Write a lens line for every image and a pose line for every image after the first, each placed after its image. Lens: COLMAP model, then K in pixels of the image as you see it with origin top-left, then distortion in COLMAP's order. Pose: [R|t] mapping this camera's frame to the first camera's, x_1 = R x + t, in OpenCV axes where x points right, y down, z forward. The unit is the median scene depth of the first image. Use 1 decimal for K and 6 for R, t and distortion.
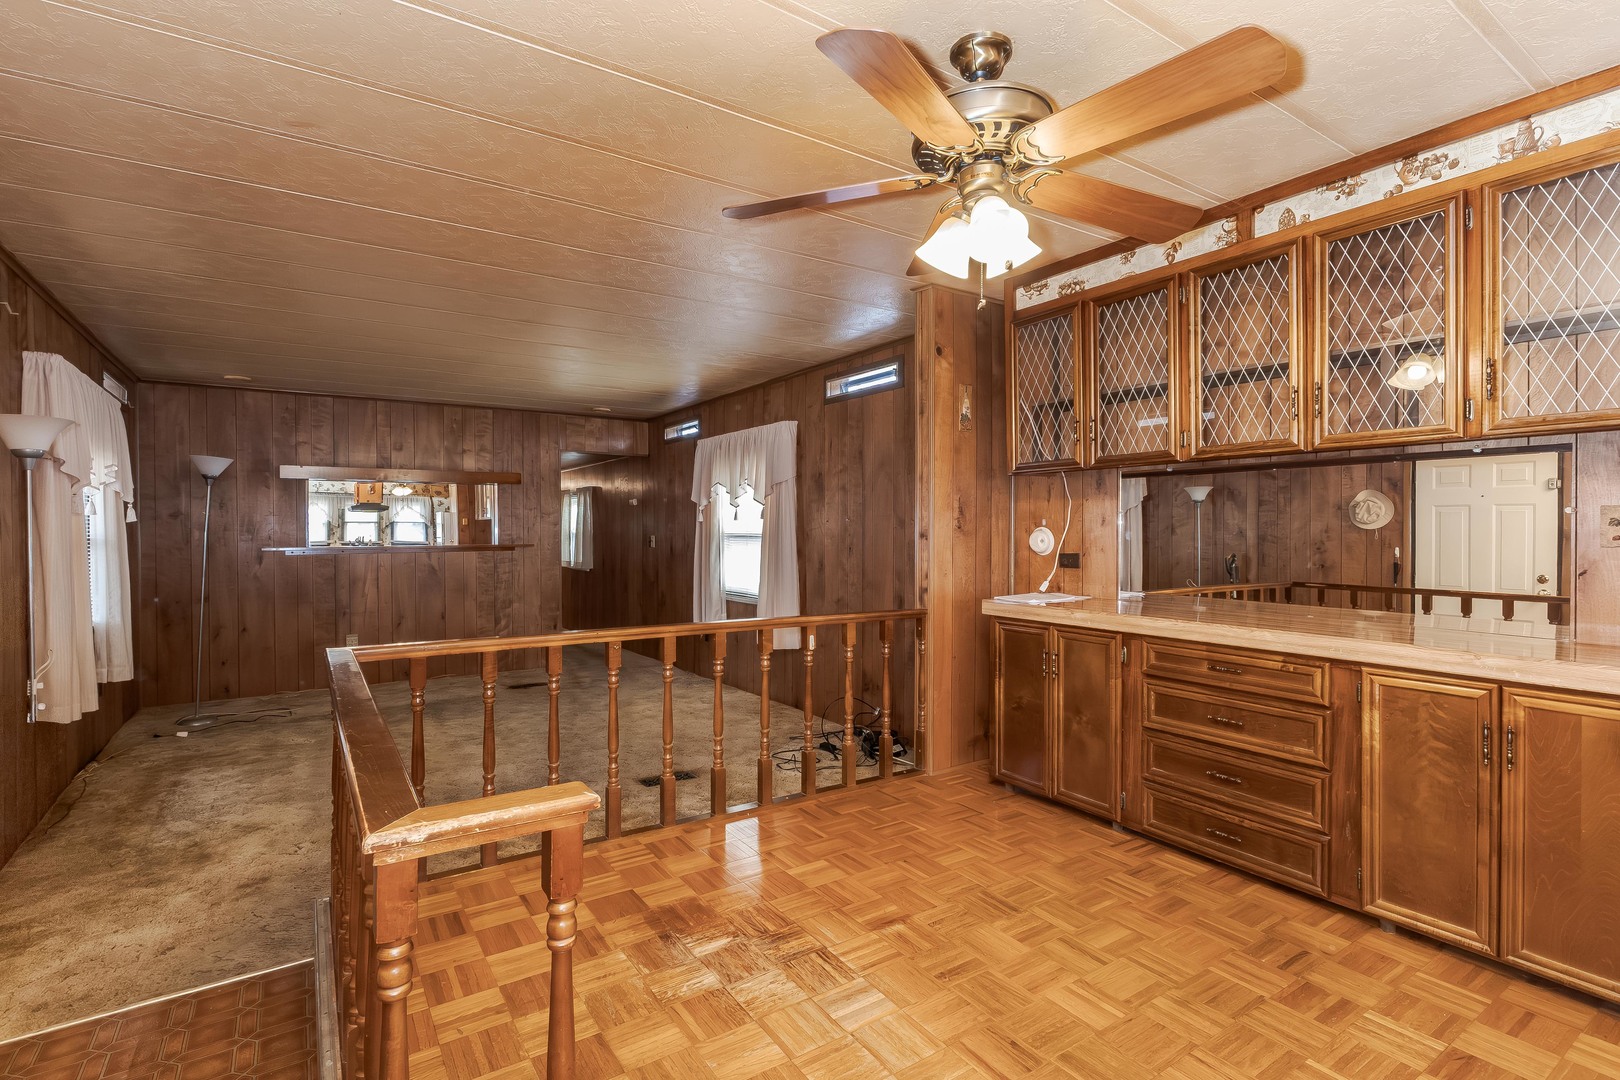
lens RADIAL K [[768.9, 0, 789.5], [0, 768.9, 534.4], [0, 0, 1]] dist [-0.007189, 0.000104]
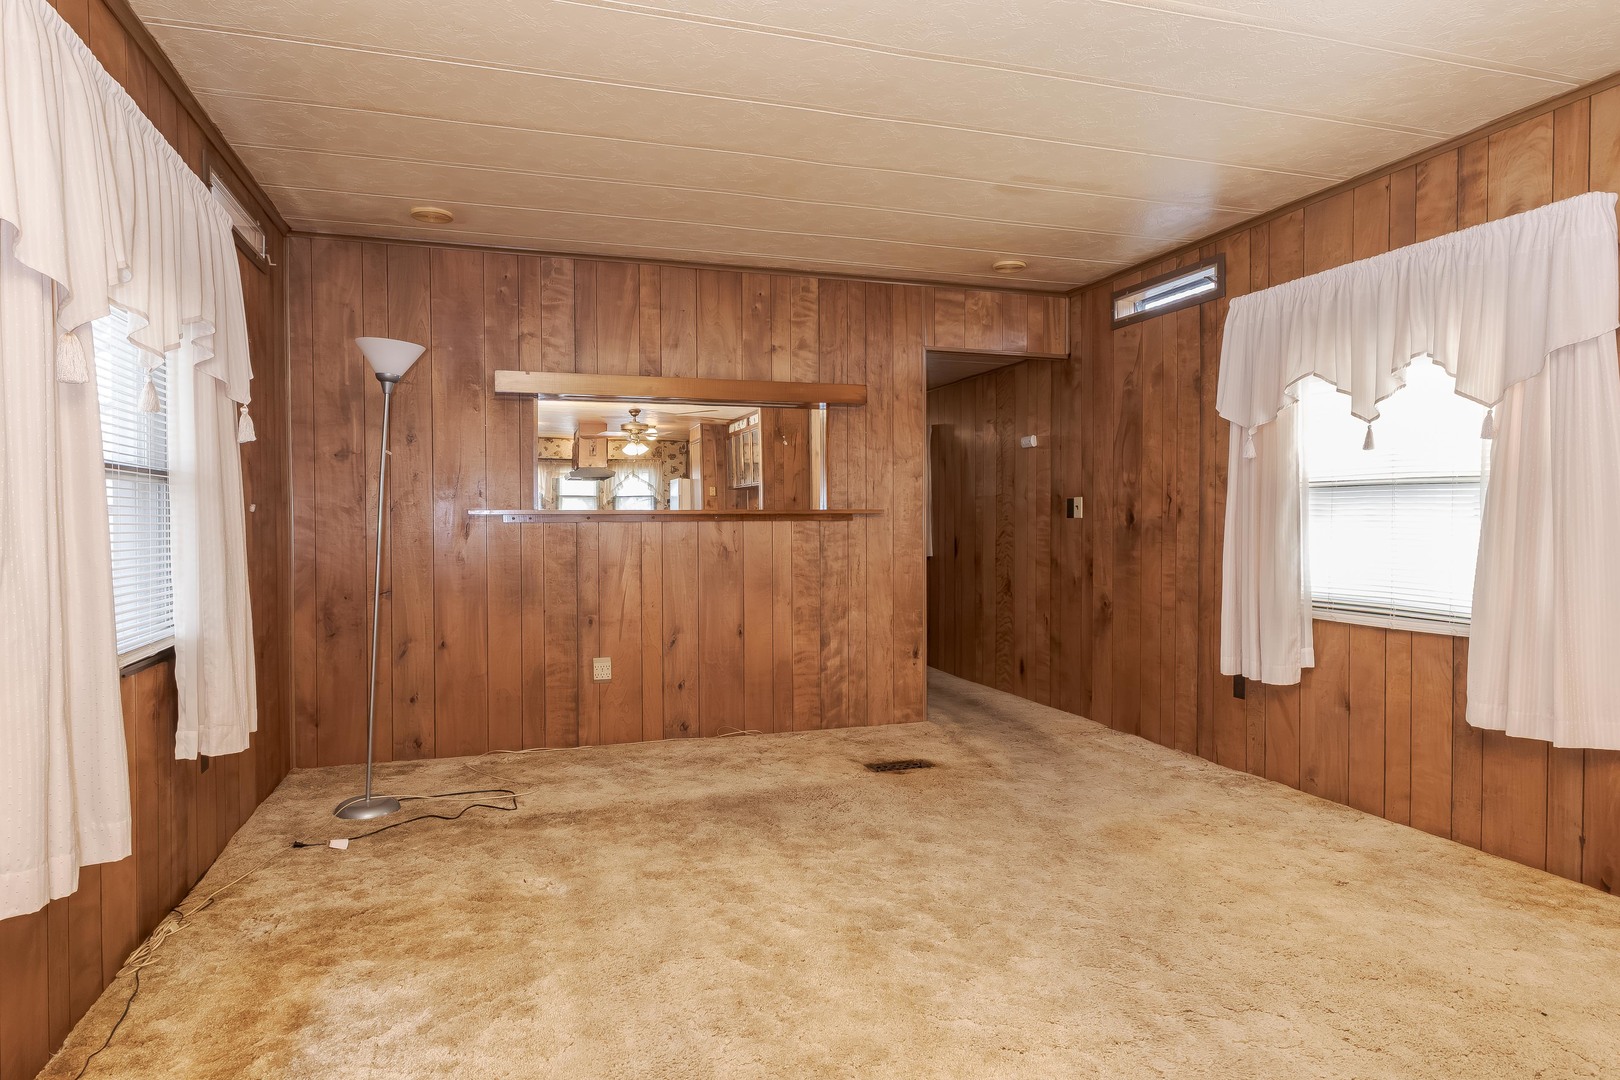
lens RADIAL K [[947.8, 0, 810.0], [0, 947.8, 540.0], [0, 0, 1]] dist [0.002023, 0.000263]
pose [[0.967884, 0.008663, -0.251249, -0.232990], [-0.004525, 0.999845, 0.017041, 0.026261], [0.251357, -0.015357, 0.967773, 0.333925]]
